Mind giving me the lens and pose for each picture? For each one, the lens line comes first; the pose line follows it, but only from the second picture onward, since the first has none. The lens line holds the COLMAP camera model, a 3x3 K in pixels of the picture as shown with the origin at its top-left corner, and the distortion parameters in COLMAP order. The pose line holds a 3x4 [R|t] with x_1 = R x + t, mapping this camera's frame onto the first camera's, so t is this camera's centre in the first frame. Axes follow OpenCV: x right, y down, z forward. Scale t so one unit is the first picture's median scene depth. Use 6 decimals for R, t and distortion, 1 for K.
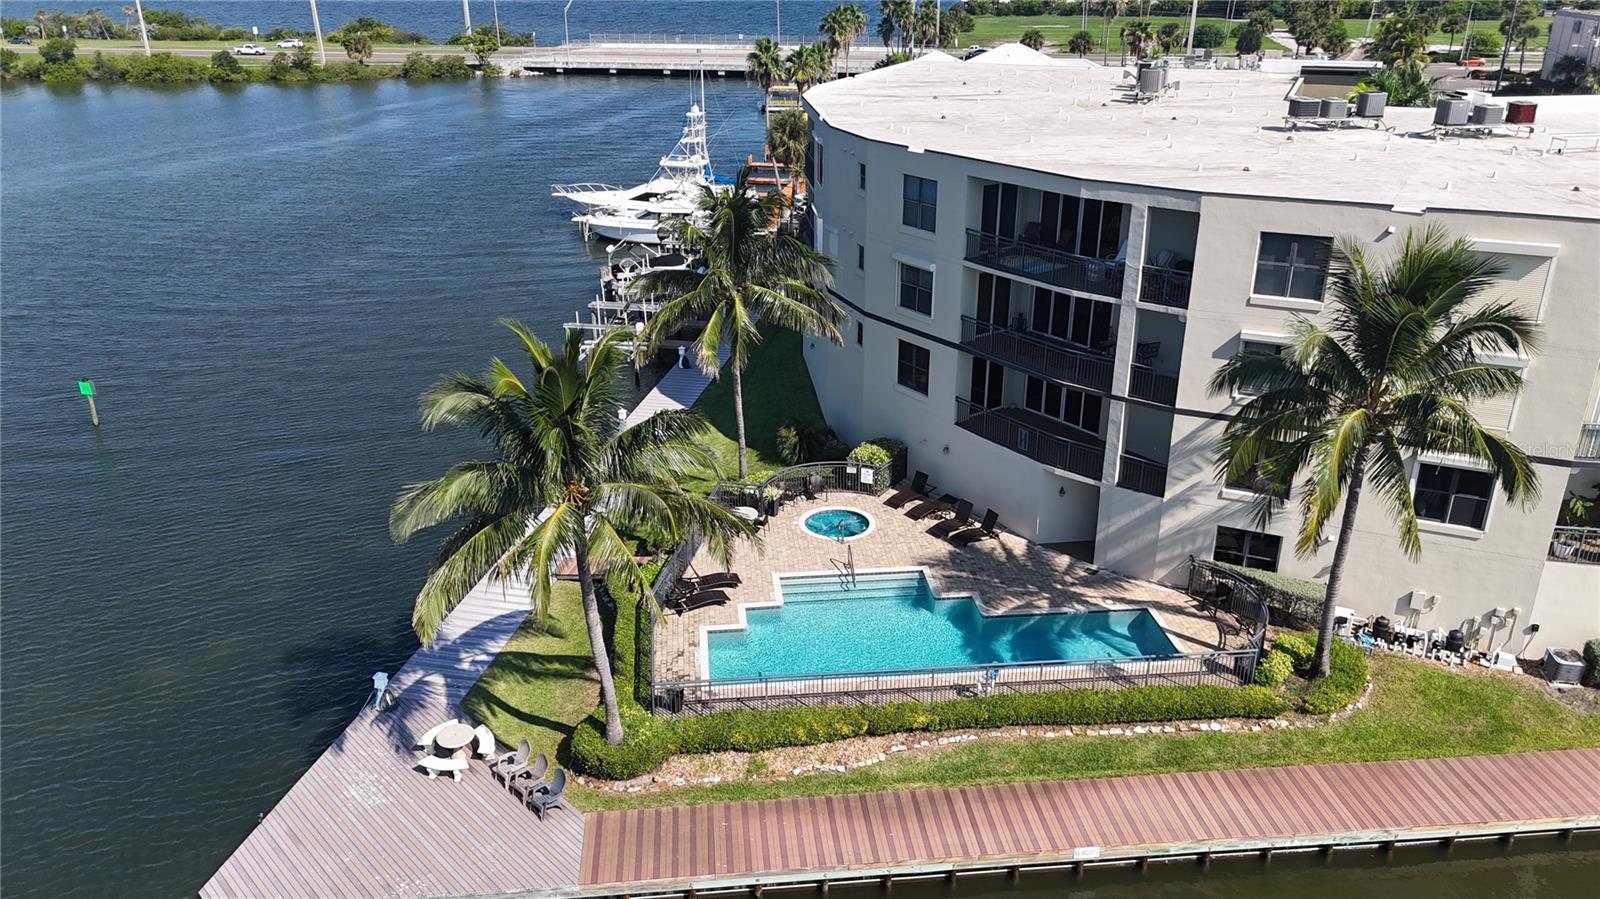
lens RADIAL K [[1180.9, 0, 800.0], [0, 1180.9, 449.5], [0, 0, 1]] dist [0.090480, -0.093642]
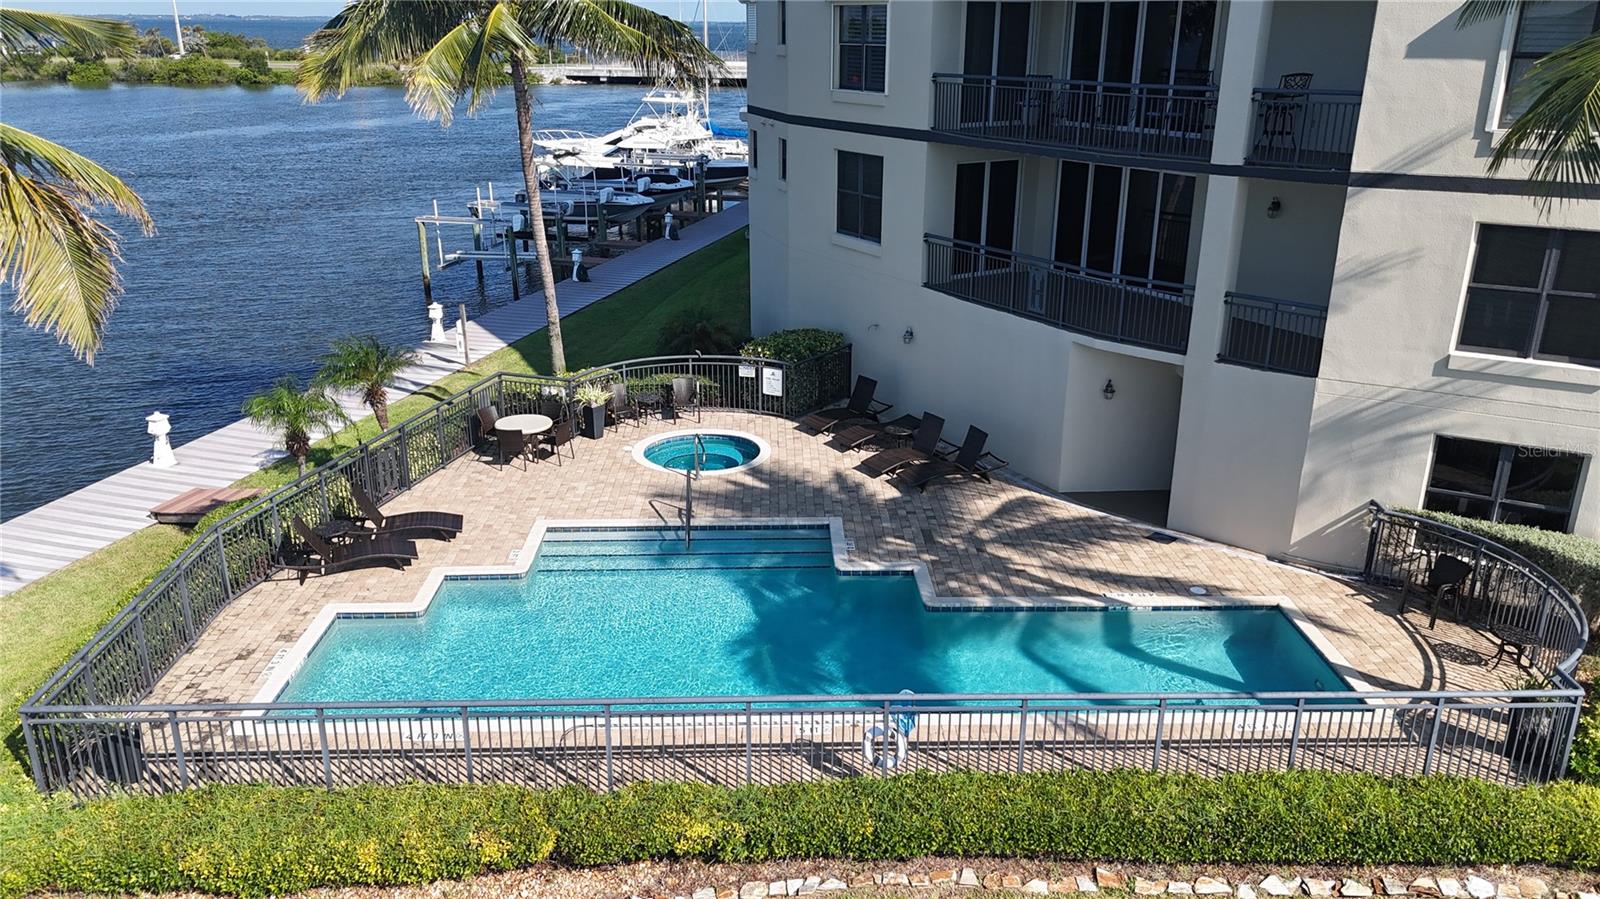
lens RADIAL K [[1187.3, 0, 800.0], [0, 1187.3, 449.5], [0, 0, 1]] dist [0.043949, -0.000034]
pose [[0.997277, 0.030163, -0.067293, 0.139912], [-0.033935, 0.997874, -0.055640, 0.110777], [0.065471, 0.057772, 0.996181, 0.542462]]
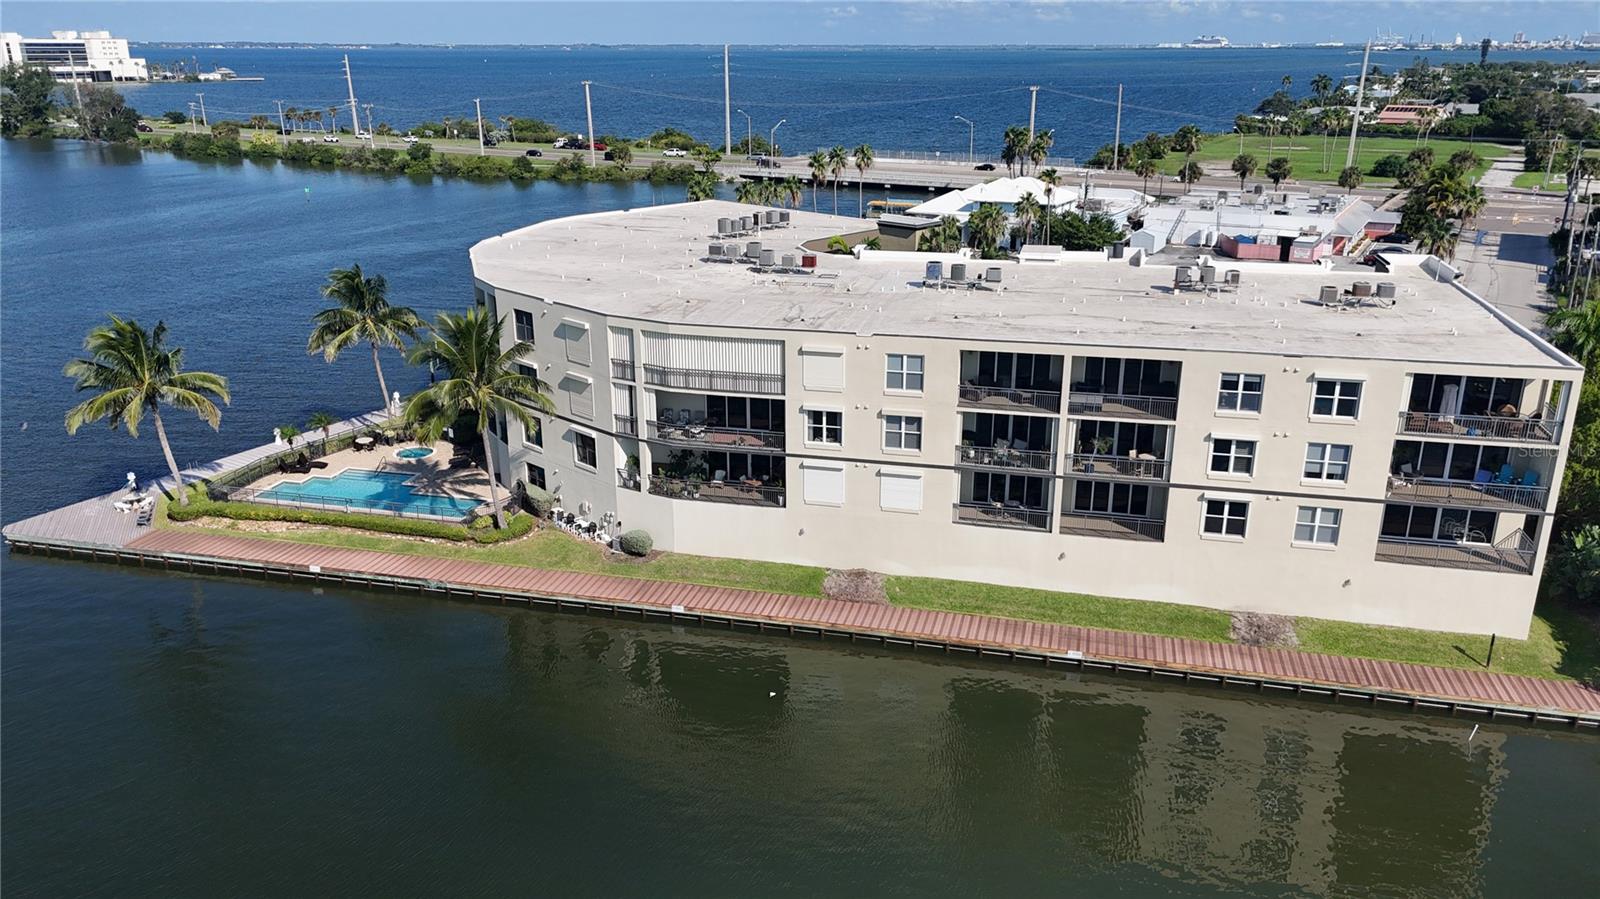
lens RADIAL K [[1187.3, 0, 800.0], [0, 1187.3, 449.5], [0, 0, 1]] dist [0.043949, -0.000034]
pose [[0.942276, 0.110194, -0.316185, 1.437813], [-0.132331, 0.989977, -0.049346, 0.085052], [0.307579, 0.088338, 0.947413, -0.701769]]
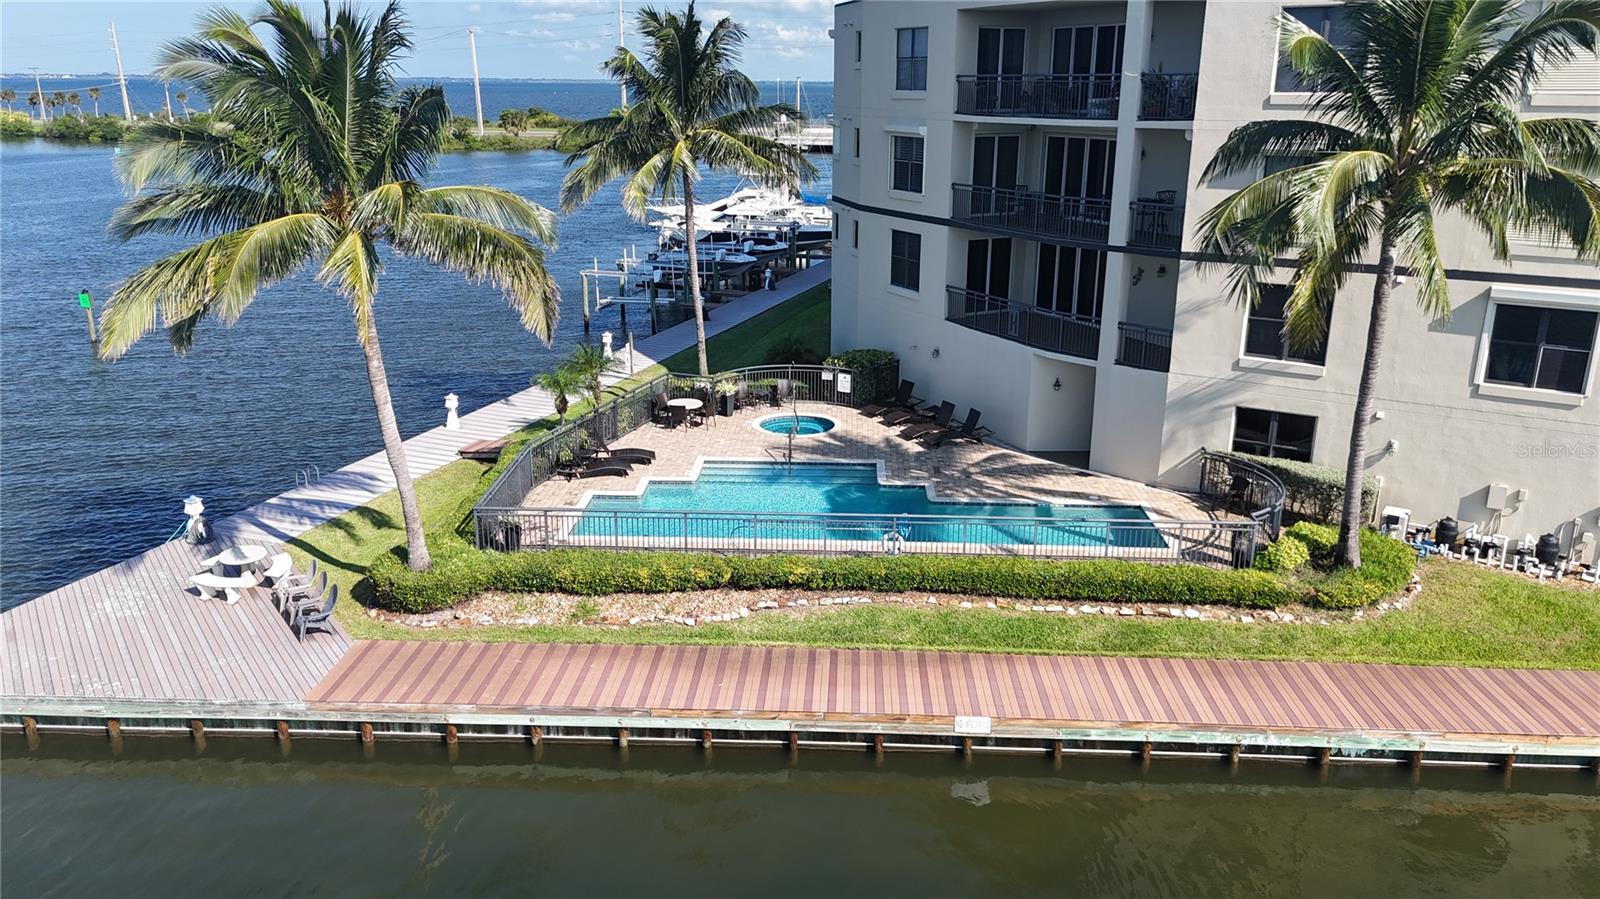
lens RADIAL K [[1180.9, 0, 800.0], [0, 1180.9, 449.5], [0, 0, 1]] dist [0.090480, -0.093642]
pose [[0.989787, 0.047106, -0.134543, 0.181489], [-0.060364, 0.993528, -0.096225, 0.197633], [0.129140, 0.103364, 0.986225, 0.193023]]
